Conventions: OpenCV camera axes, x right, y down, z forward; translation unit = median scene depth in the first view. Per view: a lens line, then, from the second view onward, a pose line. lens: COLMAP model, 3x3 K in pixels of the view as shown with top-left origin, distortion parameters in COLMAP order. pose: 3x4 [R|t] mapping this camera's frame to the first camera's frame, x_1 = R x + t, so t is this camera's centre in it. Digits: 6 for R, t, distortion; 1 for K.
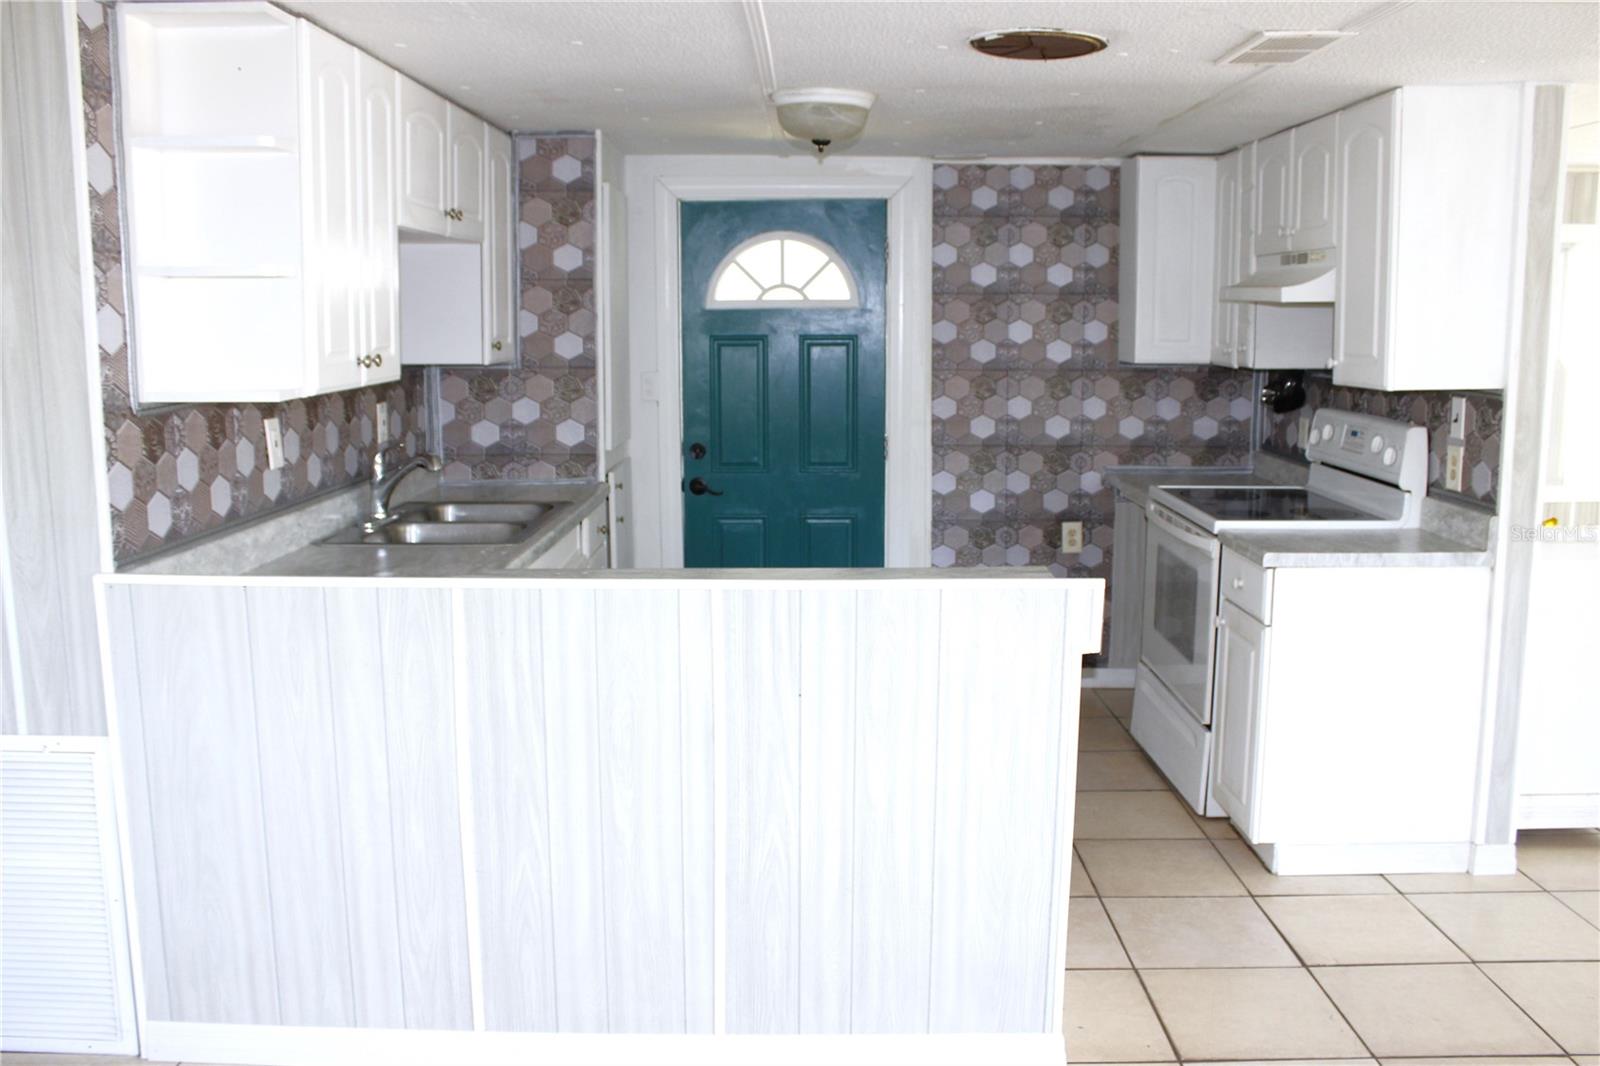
lens RADIAL K [[1352.2, 0, 797.4], [0, 1352.2, 555.7], [0, 0, 1]] dist [-0.149942, 0.145743]
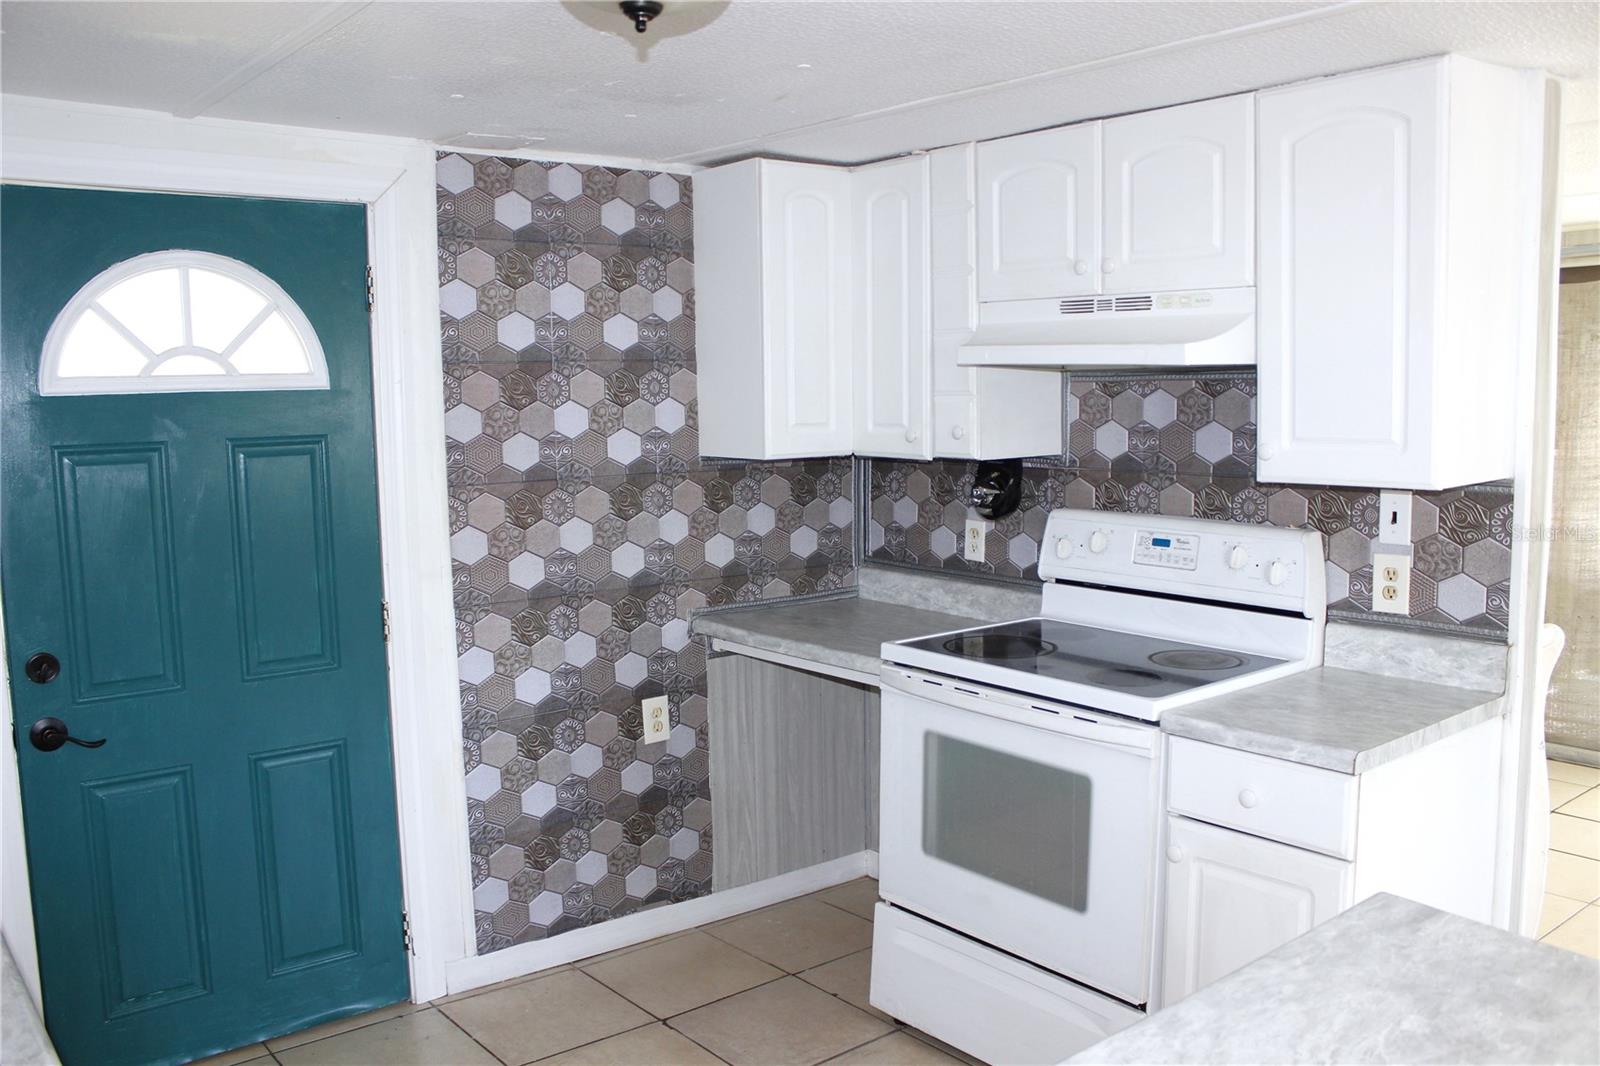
lens RADIAL K [[1352.2, 0, 797.4], [0, 1352.2, 555.7], [0, 0, 1]] dist [-0.149942, 0.145743]
pose [[0.775641, -0.086376, 0.625236, -0.161384], [0.122789, 0.992316, -0.015240, -0.078417], [-0.619115, 0.088593, 0.780287, 0.431447]]
